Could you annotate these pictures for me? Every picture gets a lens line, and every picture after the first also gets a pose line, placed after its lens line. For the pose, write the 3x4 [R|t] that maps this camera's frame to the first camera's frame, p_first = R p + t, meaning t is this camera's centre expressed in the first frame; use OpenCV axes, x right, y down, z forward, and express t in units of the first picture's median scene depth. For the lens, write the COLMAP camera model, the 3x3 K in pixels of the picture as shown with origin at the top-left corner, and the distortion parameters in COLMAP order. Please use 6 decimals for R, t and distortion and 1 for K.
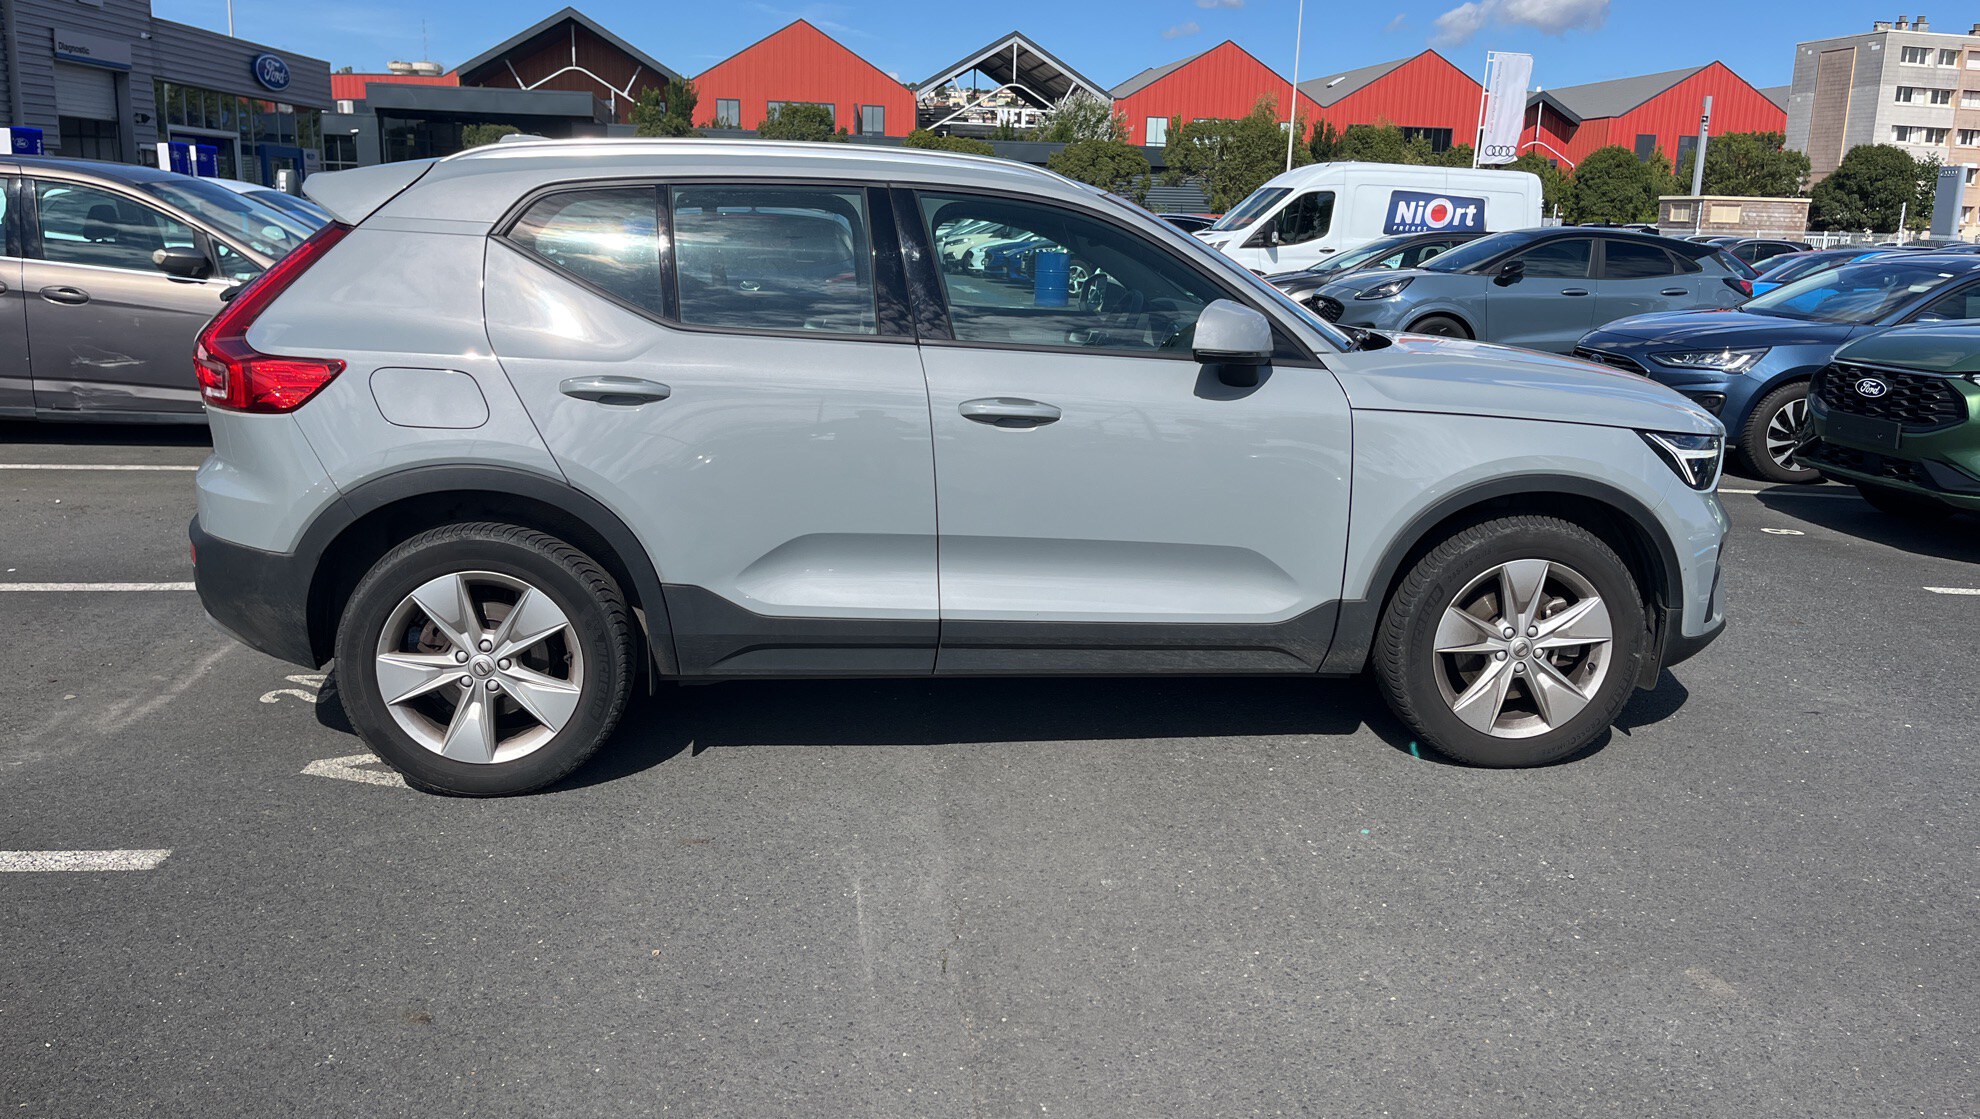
lens RADIAL K [[1532.6, 0, 999.4], [0, 1532.6, 529.9], [0, 0, 1]] dist [0.089612, -0.133763]
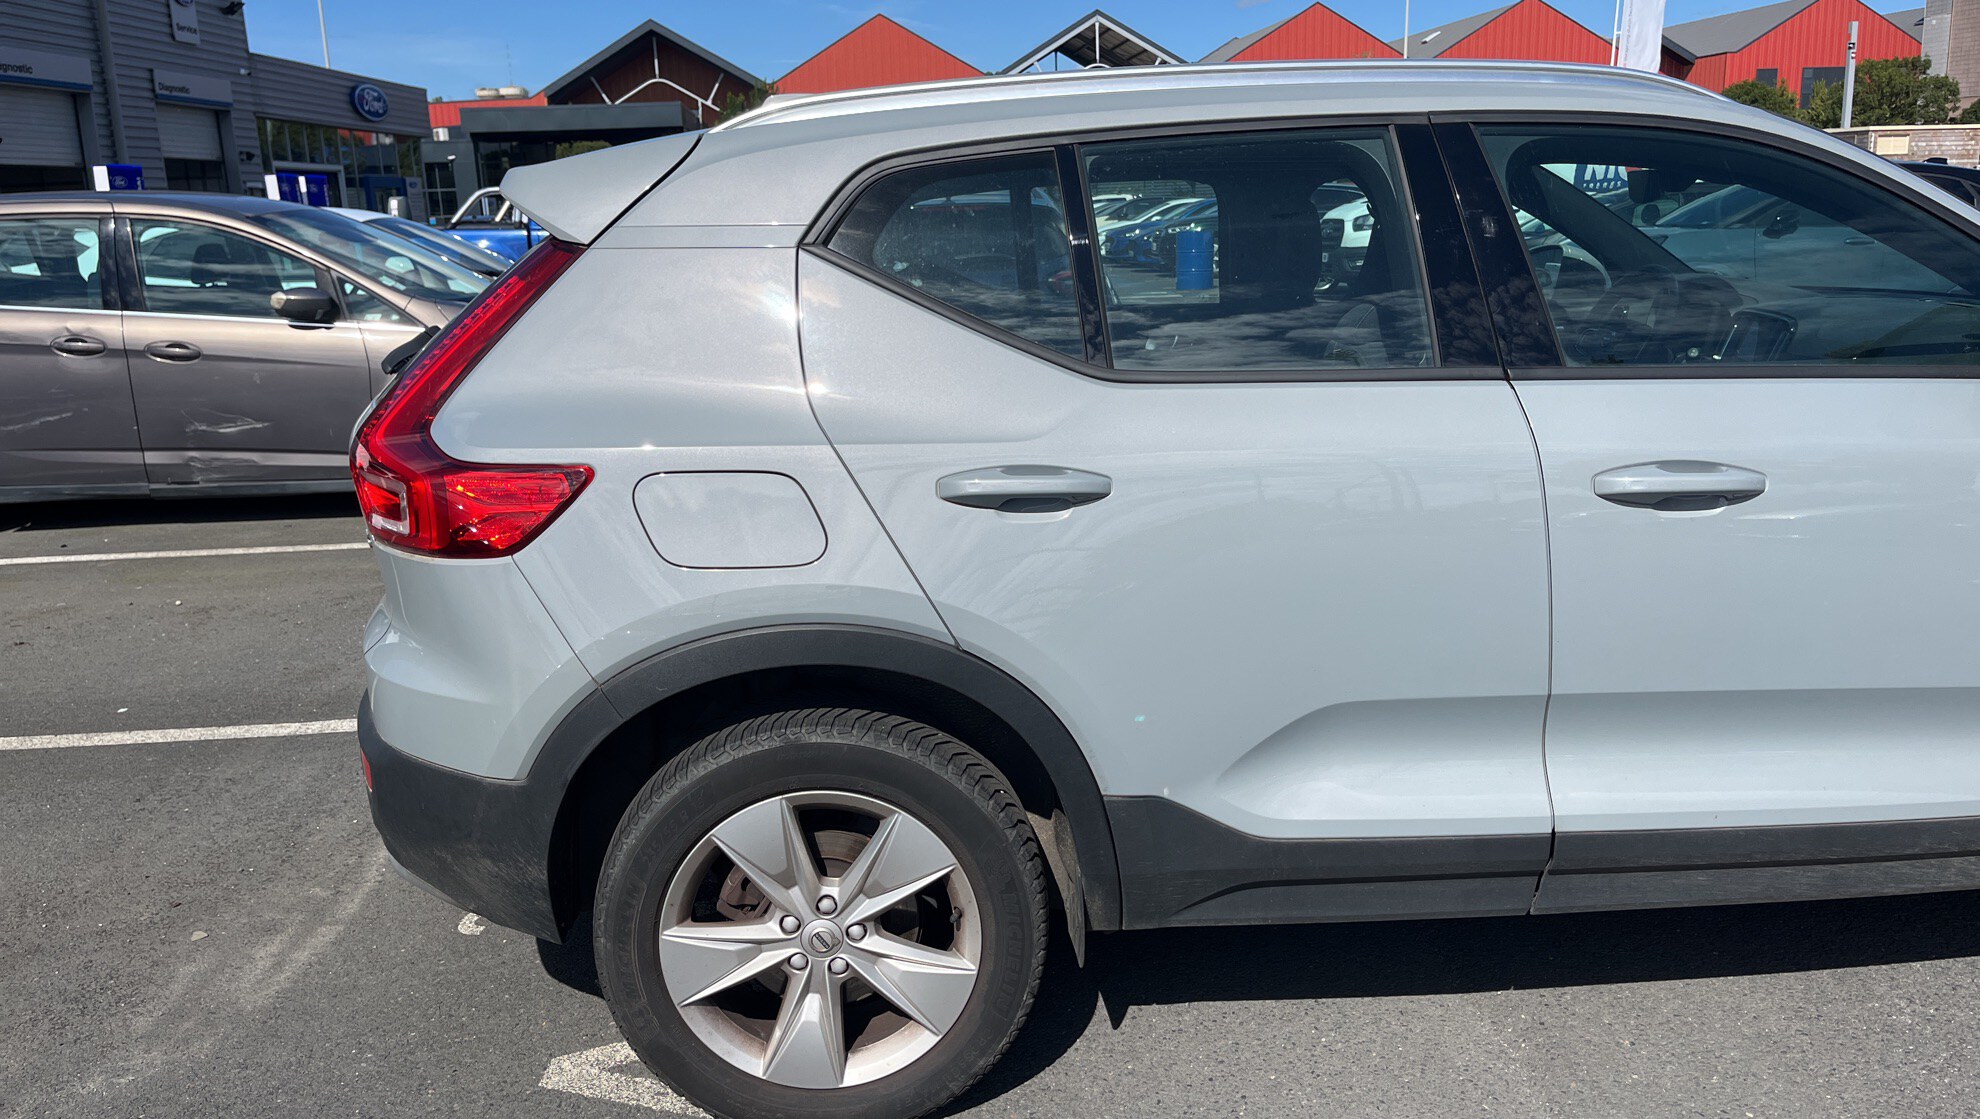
lens RADIAL K [[1541.6, 0, 990.0], [0, 1541.6, 559.5], [0, 0, 1]] dist [0.083567, -0.122649]
pose [[0.996121, -0.048653, -0.073322, -0.103273], [0.050436, 0.998470, 0.022668, -0.036340], [0.072107, -0.026278, 0.997051, 0.185799]]
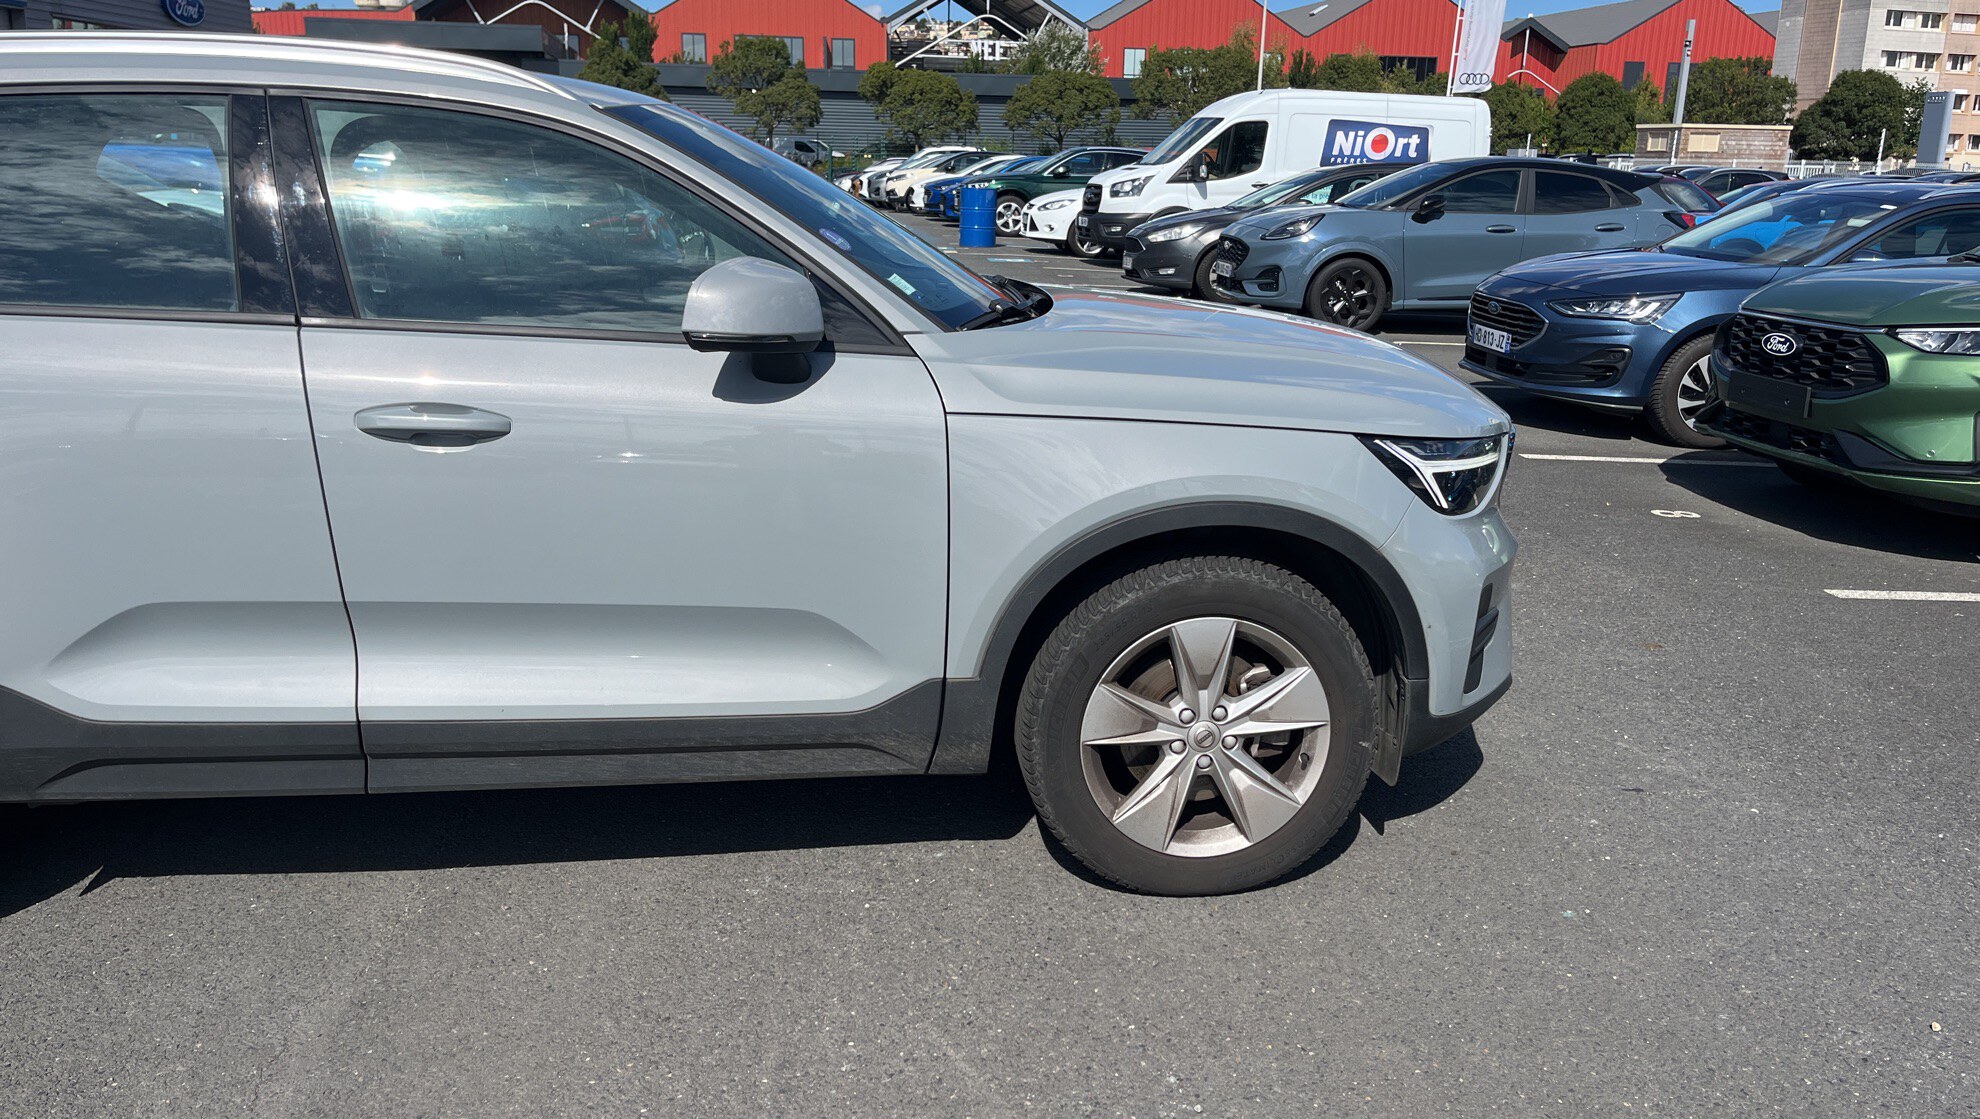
lens RADIAL K [[1541.6, 0, 990.0], [0, 1541.6, 559.5], [0, 0, 1]] dist [0.083567, -0.122649]
pose [[0.999926, -0.010927, 0.005273, 0.121771], [0.010617, 0.998403, 0.055491, -0.025313], [-0.005871, -0.055431, 0.998445, 0.144490]]
